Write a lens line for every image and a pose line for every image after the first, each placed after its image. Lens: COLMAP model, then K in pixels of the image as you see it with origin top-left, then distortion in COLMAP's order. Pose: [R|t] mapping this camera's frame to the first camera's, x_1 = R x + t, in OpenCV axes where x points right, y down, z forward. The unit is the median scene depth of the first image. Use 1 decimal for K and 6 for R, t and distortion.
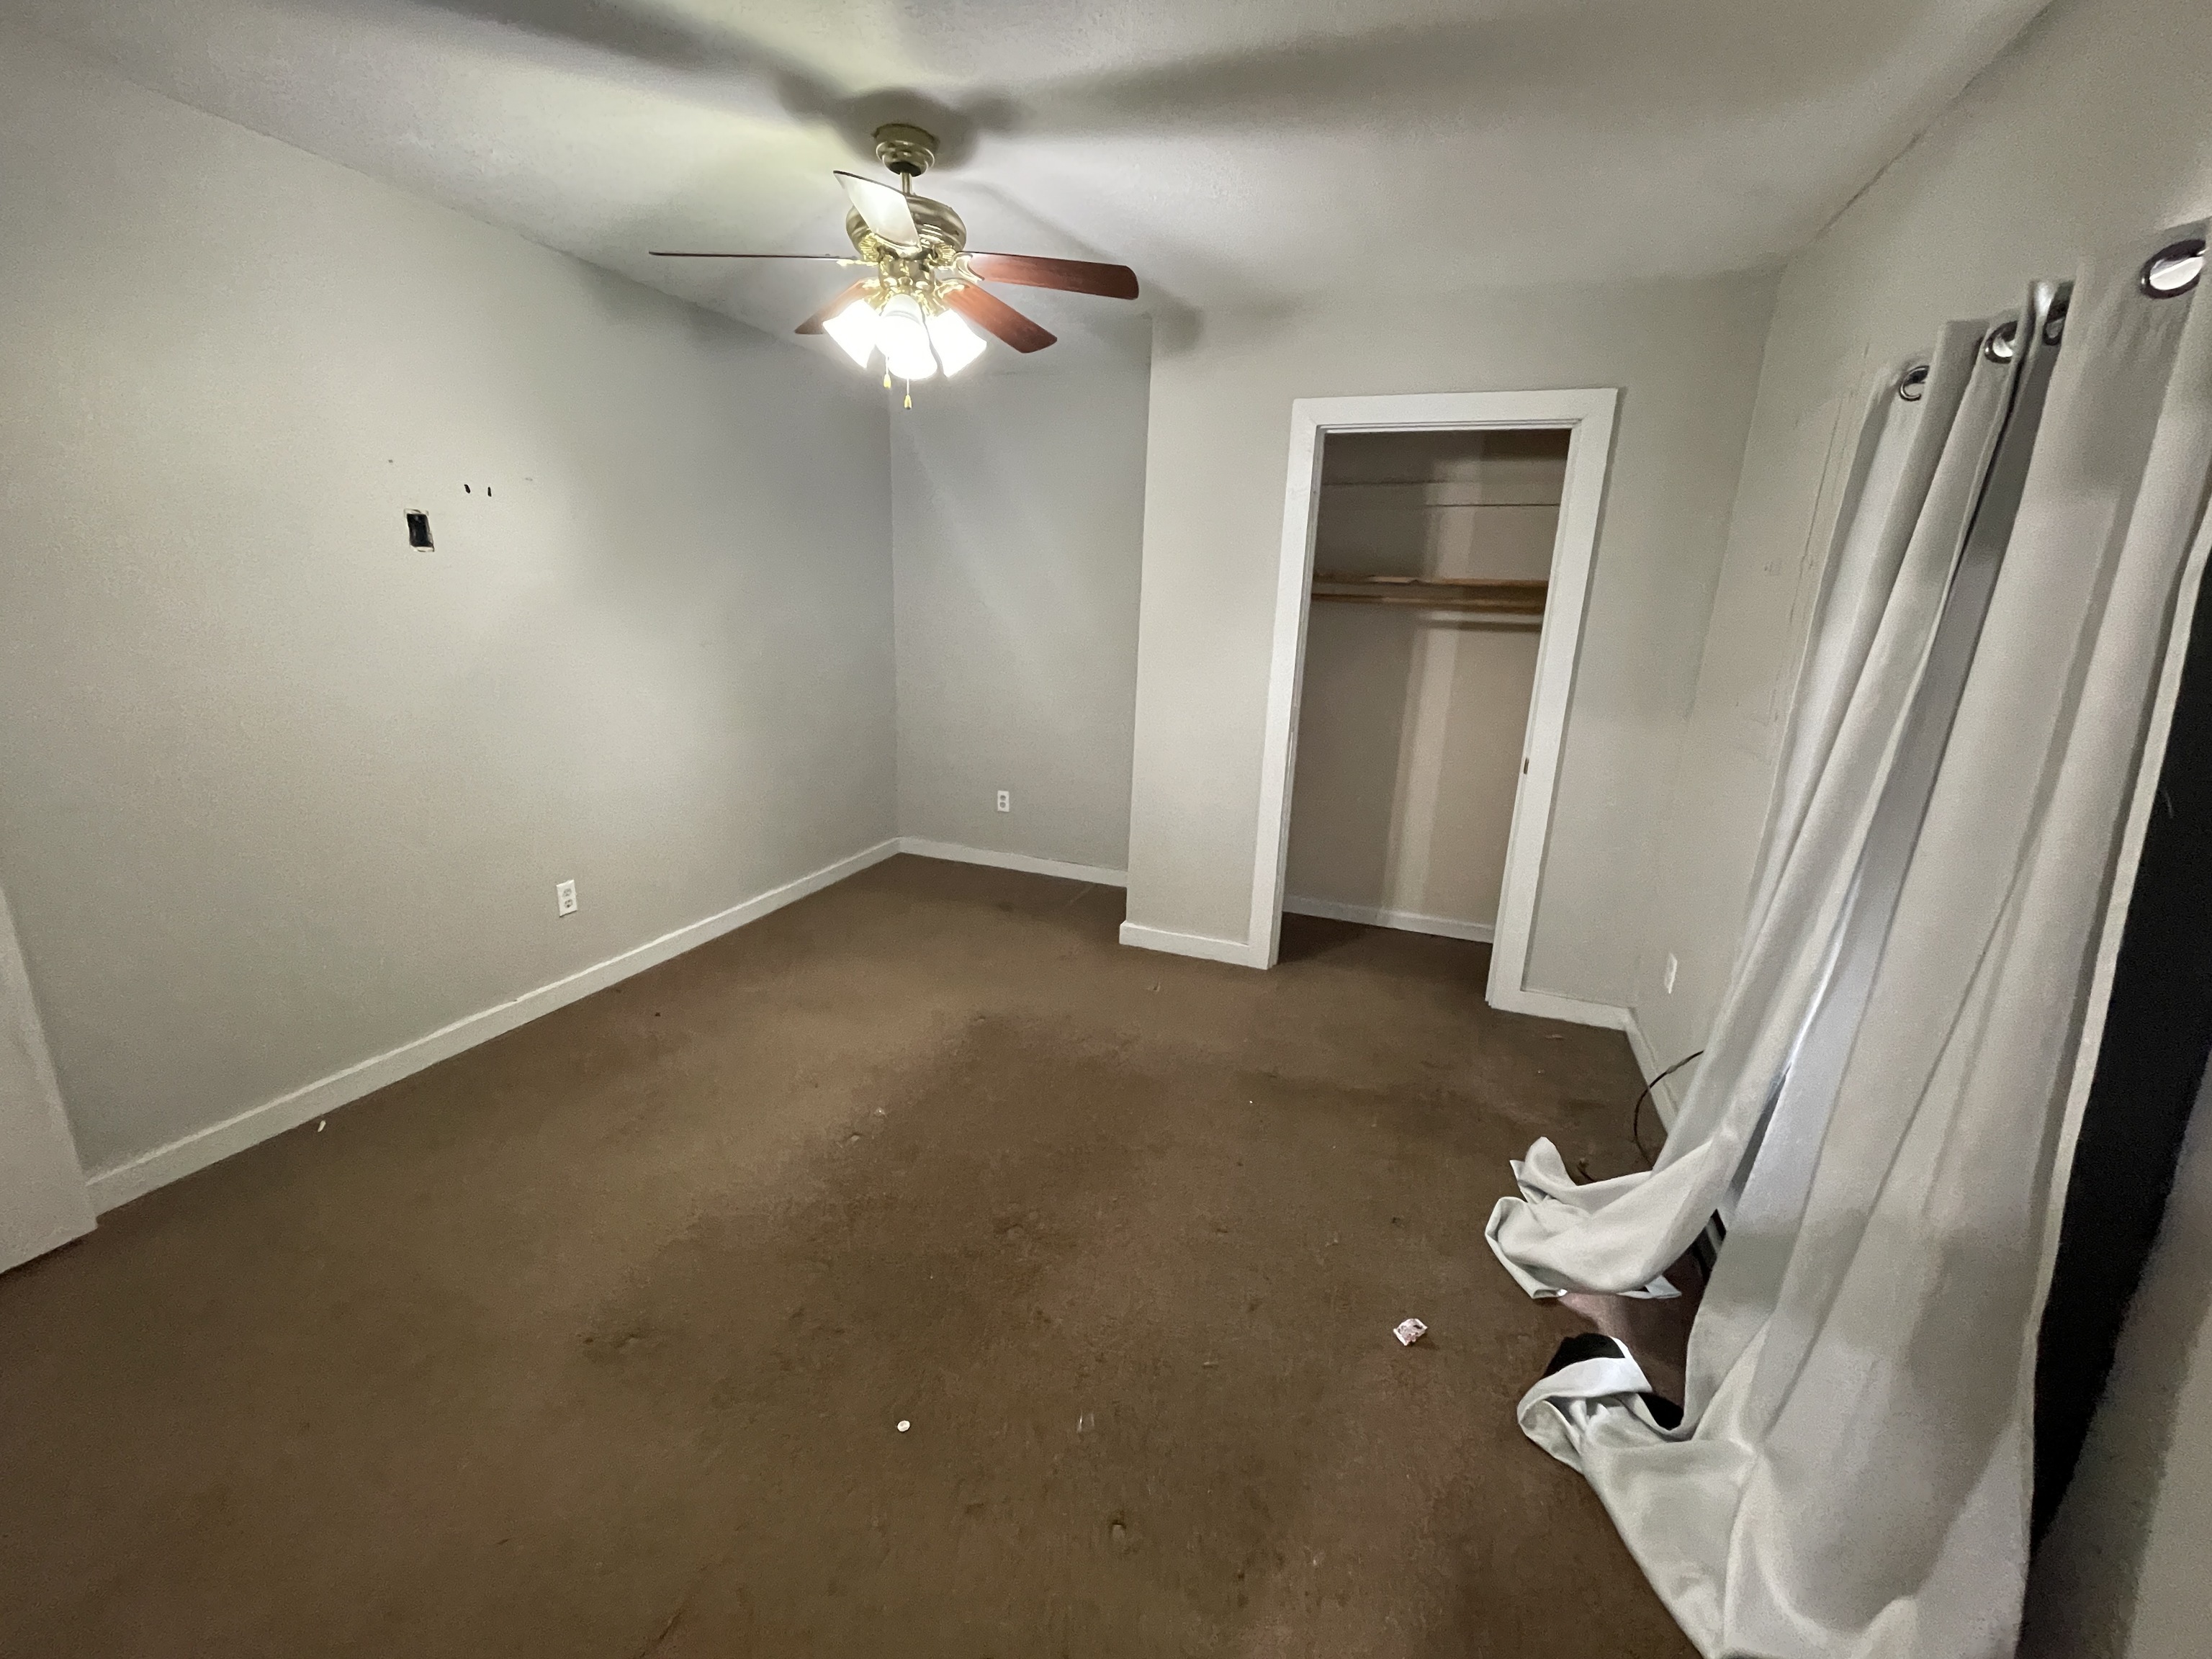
lens RADIAL K [[900.2, 0, 1104.4], [0, 900.2, 829.0], [0, 0, 1]] dist [-0.002382, -0.000013]
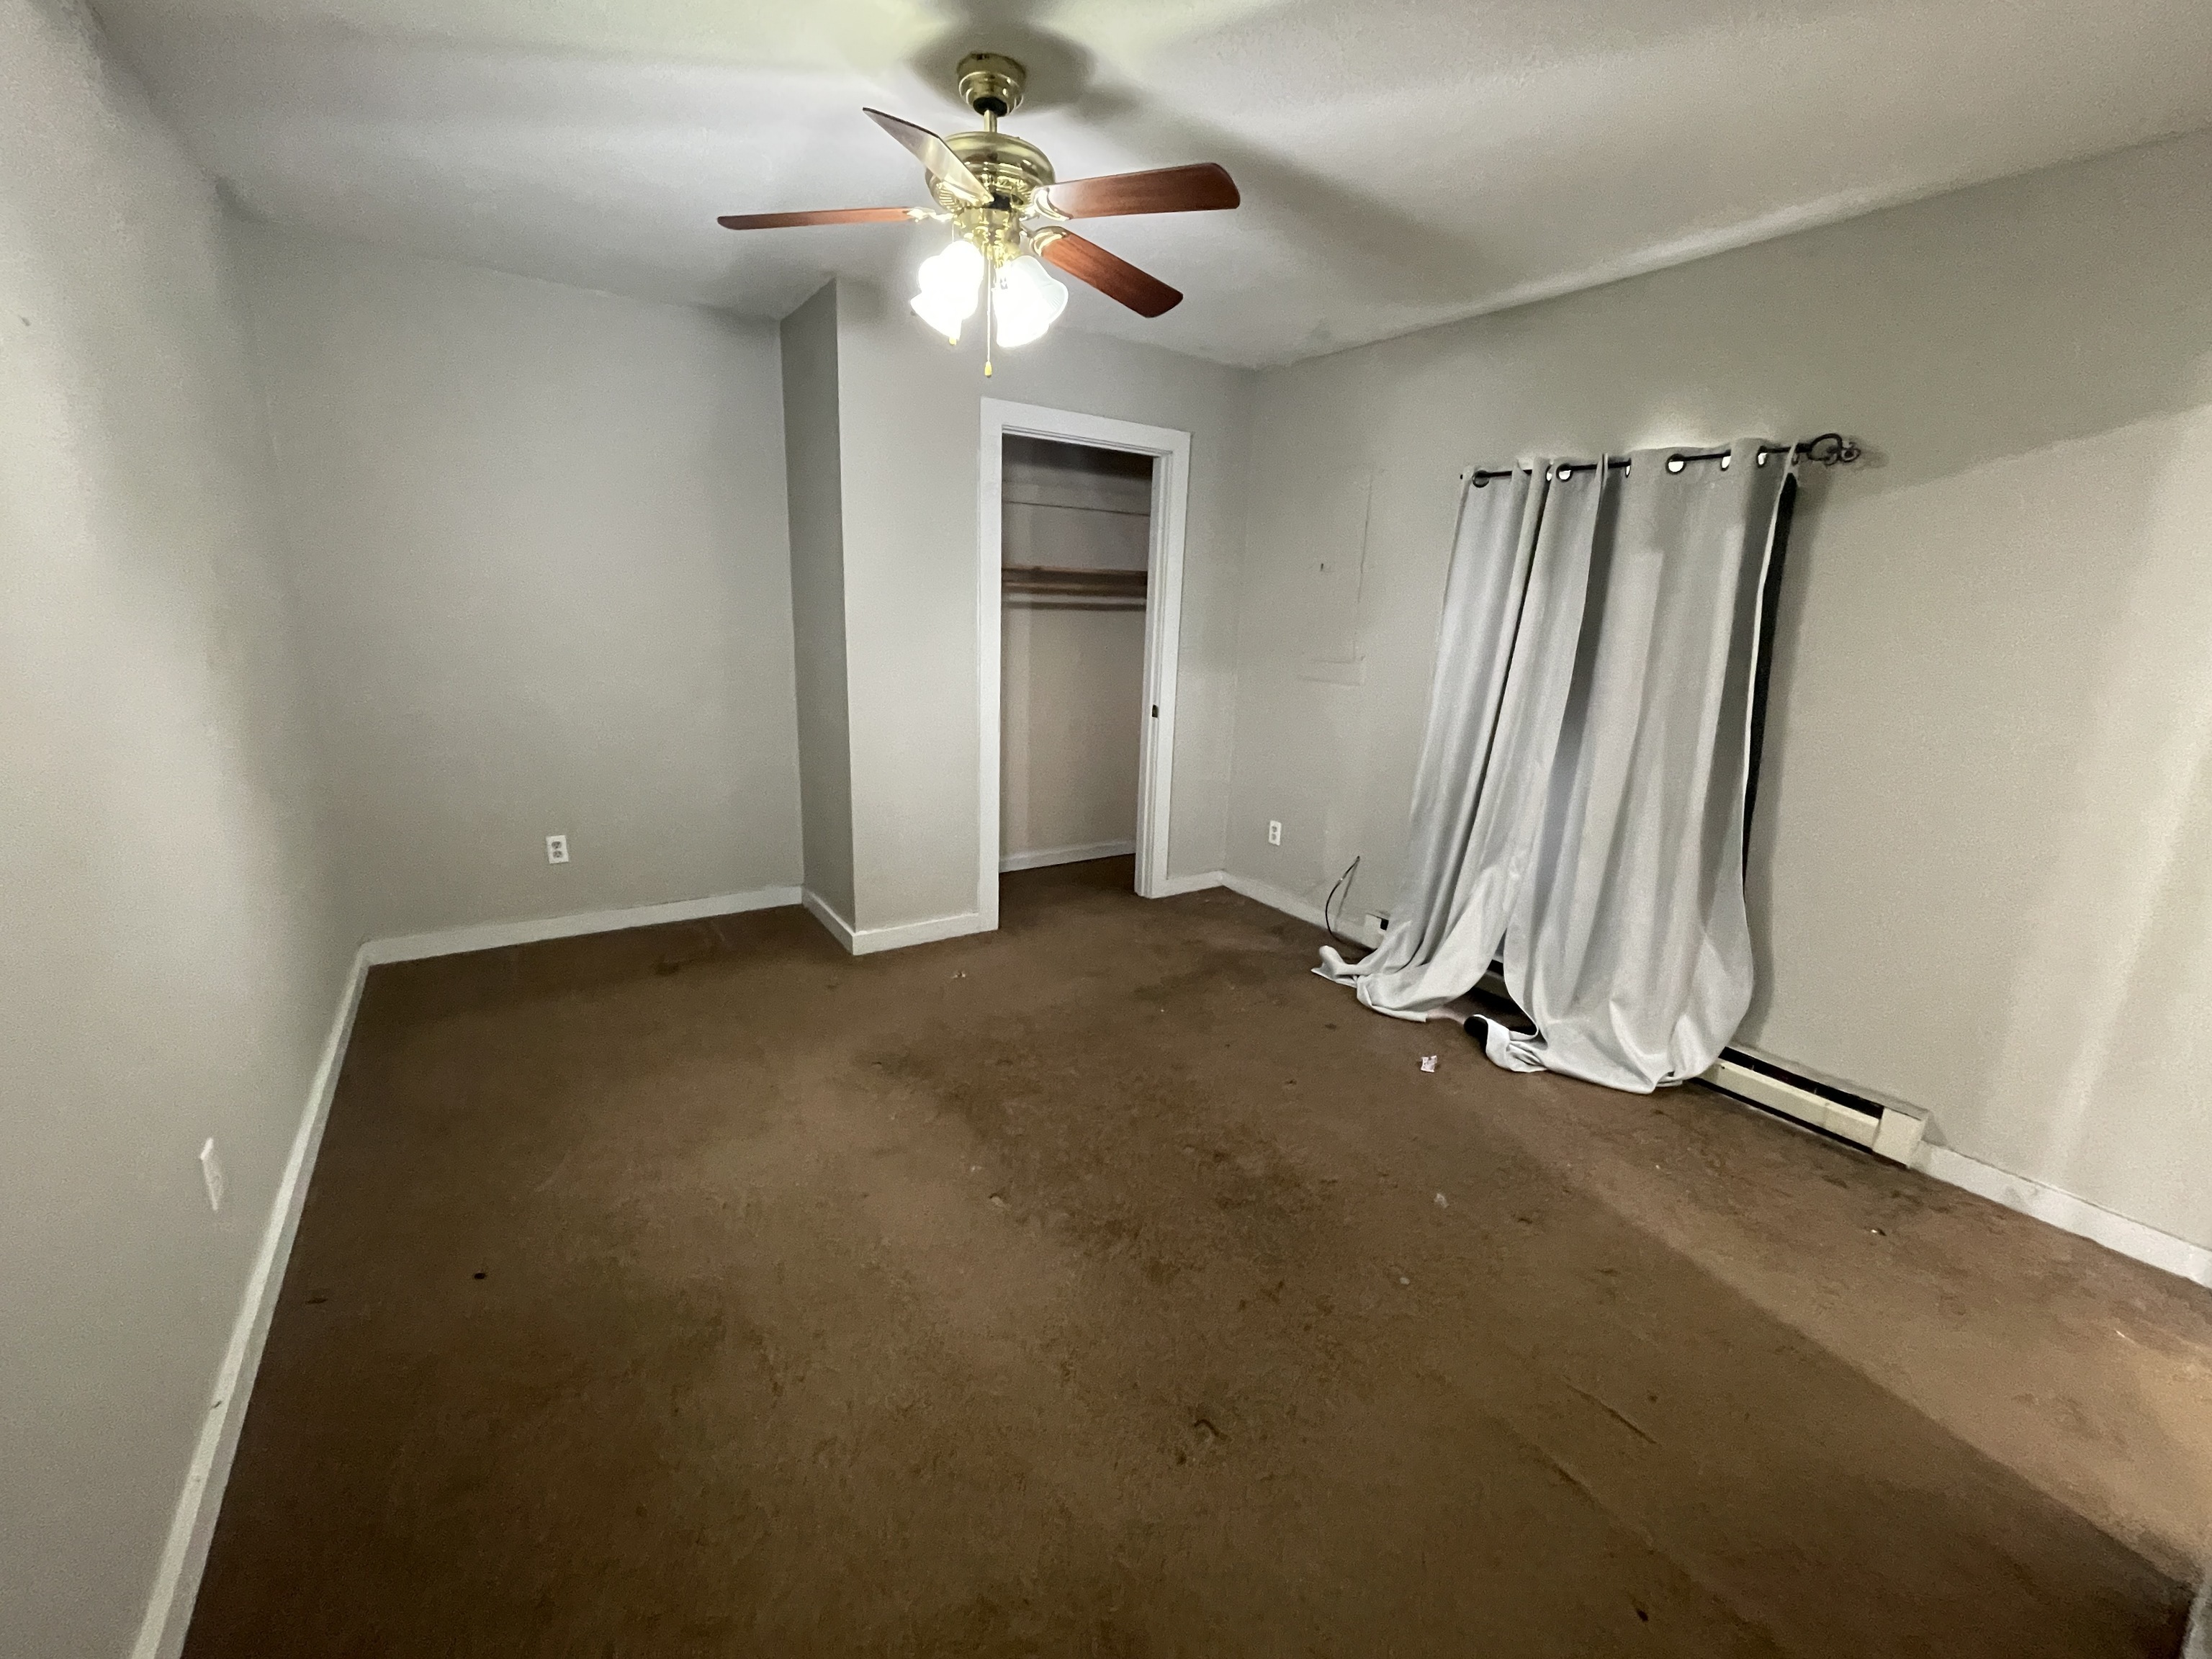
lens RADIAL K [[900.2, 0, 1105.3], [0, 900.2, 832.1], [0, 0, 1]] dist [-0.002382, -0.000013]
pose [[0.576745, -0.215030, 0.788116, -0.611084], [0.190616, 0.973529, 0.126125, -0.073368], [-0.794374, 0.077486, 0.602466, 0.255410]]
